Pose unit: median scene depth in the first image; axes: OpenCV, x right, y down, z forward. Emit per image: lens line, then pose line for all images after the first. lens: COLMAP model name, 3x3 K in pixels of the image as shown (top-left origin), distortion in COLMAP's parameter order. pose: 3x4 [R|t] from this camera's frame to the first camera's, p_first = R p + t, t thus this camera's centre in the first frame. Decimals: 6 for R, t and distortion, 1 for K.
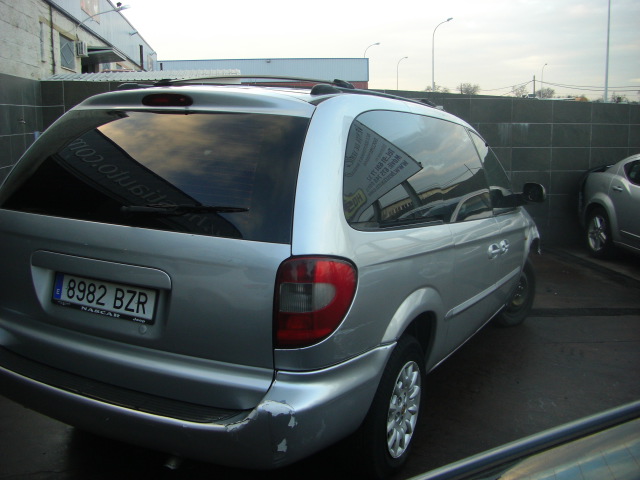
lens RADIAL K [[733.5, 0, 320.0], [0, 733.5, 240.0], [0, 0, 1]] dist [-0.214811, 0.224446]
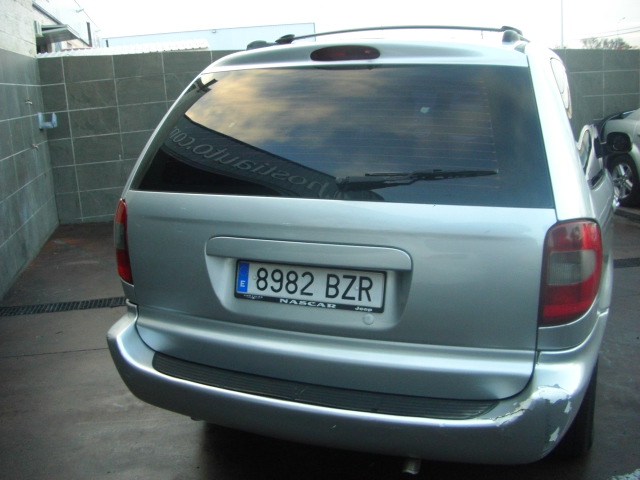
lens RADIAL K [[733.5, 0, 320.0], [0, 733.5, 240.0], [0, 0, 1]] dist [-0.214811, 0.224446]
pose [[0.995854, -0.072173, 0.055366, -0.329702], [0.069564, 0.996437, 0.047684, -0.015120], [-0.058611, -0.043635, 0.997327, 0.134096]]
